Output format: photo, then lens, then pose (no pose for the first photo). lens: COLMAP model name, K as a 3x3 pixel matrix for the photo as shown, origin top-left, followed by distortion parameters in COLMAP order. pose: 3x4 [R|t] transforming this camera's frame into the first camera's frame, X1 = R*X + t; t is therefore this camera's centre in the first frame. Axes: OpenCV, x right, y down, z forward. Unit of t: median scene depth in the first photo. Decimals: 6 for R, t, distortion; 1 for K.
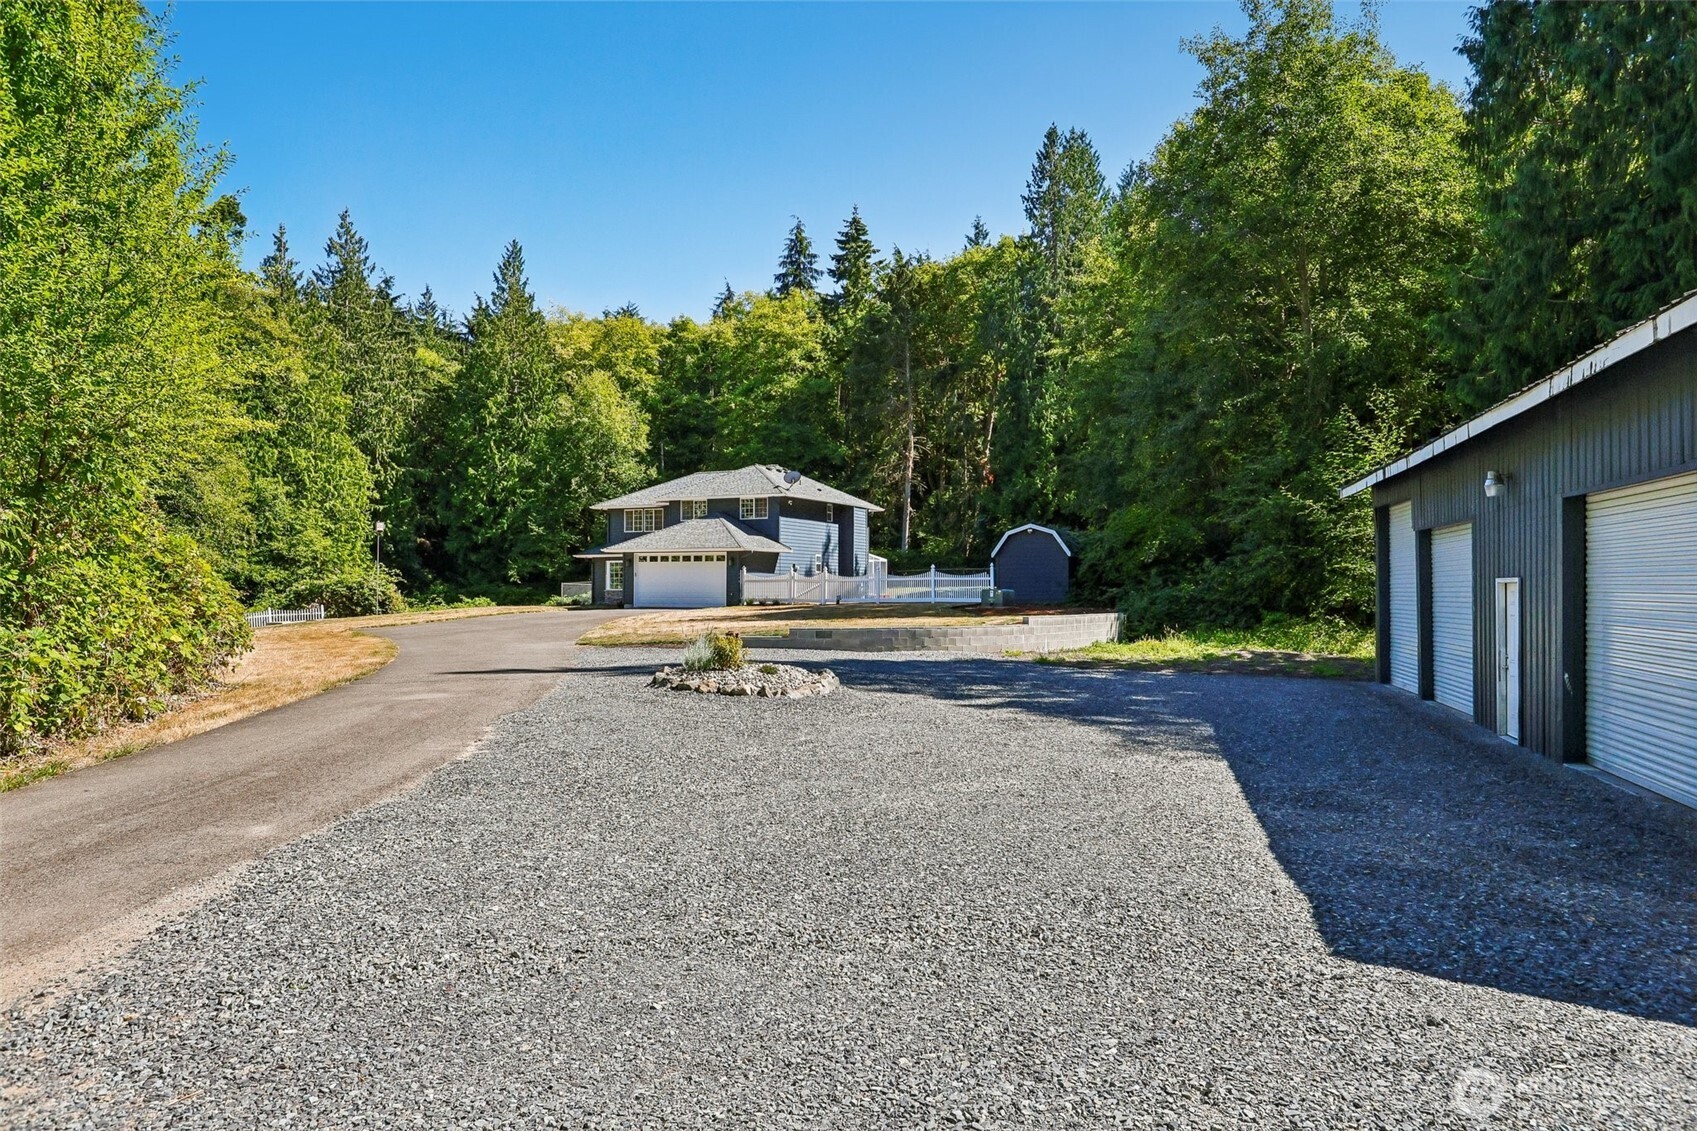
lens RADIAL K [[1172.2, 0, 848.5], [0, 1172.2, 565.5], [0, 0, 1]] dist [-0.000190, -0.000044]
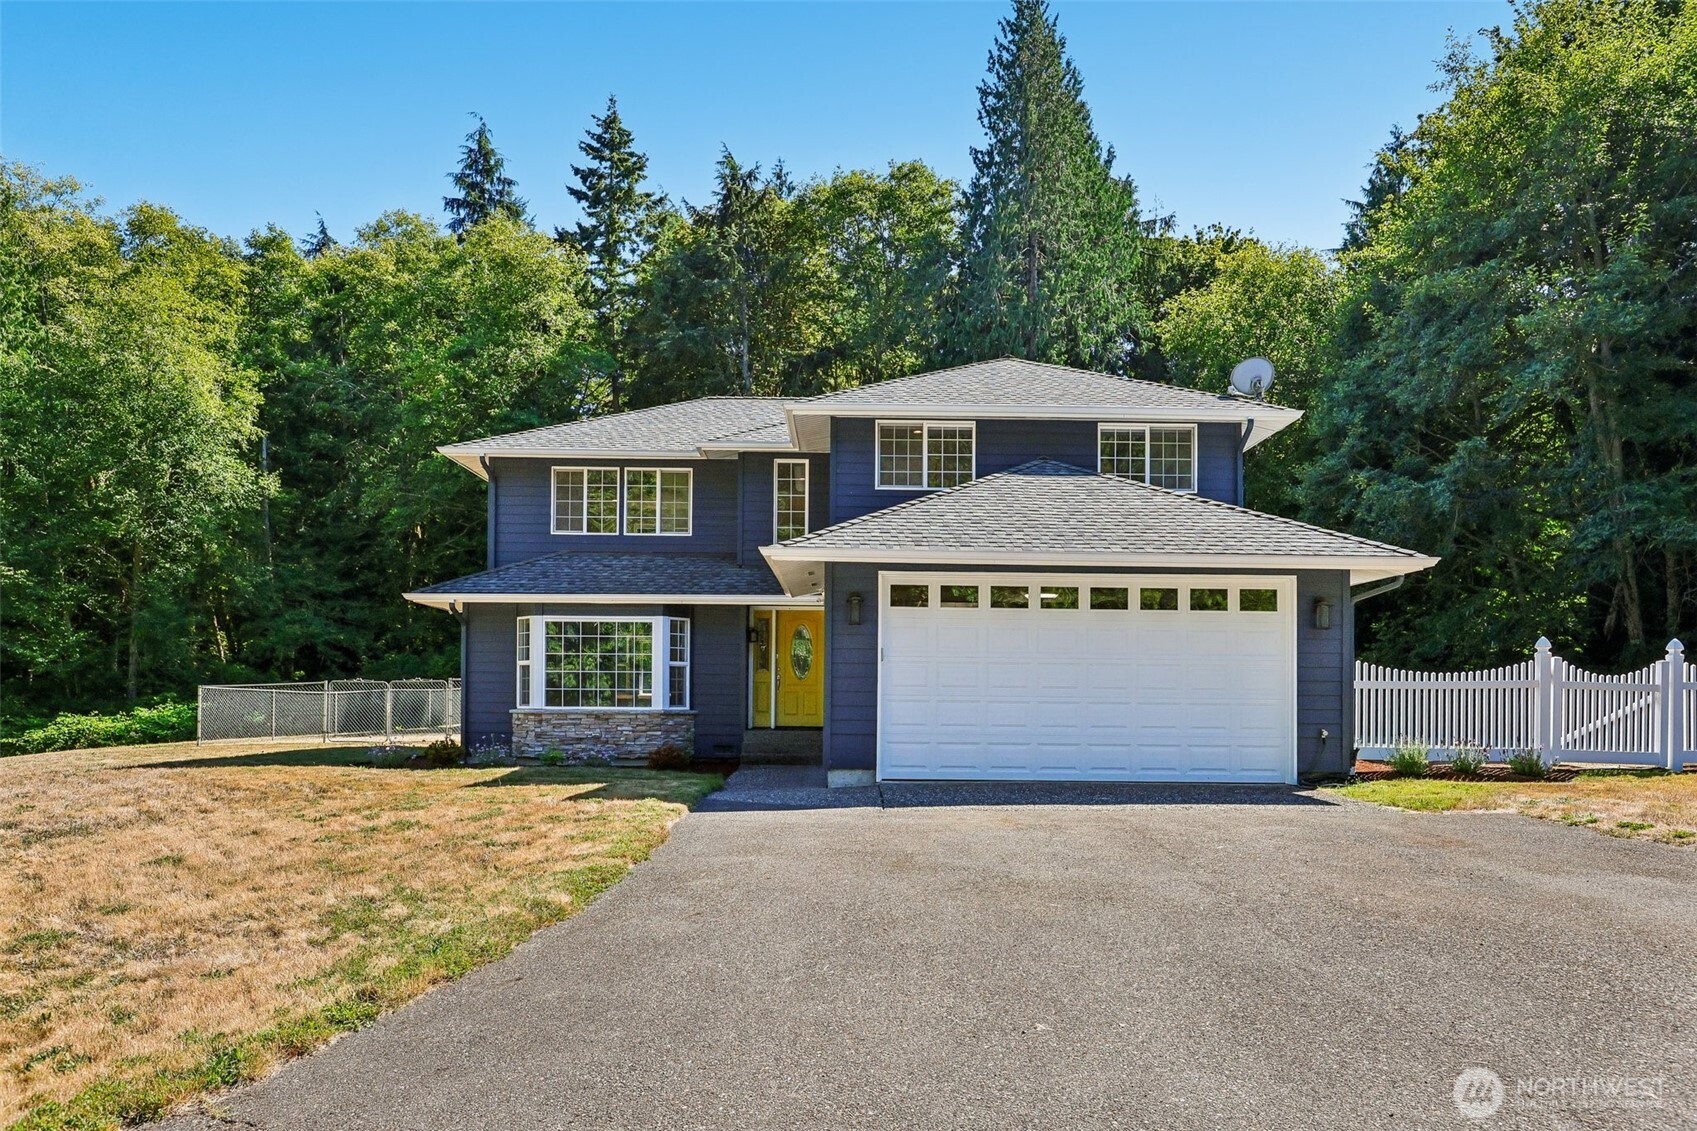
lens RADIAL K [[1123.7, 0, 848.6], [0, 1123.7, 672.7], [0, 0, 1]] dist [0.002599, 0.001564]
pose [[0.889848, 0.015737, 0.455986, -0.167548], [-0.013938, 0.999876, -0.007309, 0.007461], [-0.456044, 0.000148, 0.889957, 0.438909]]
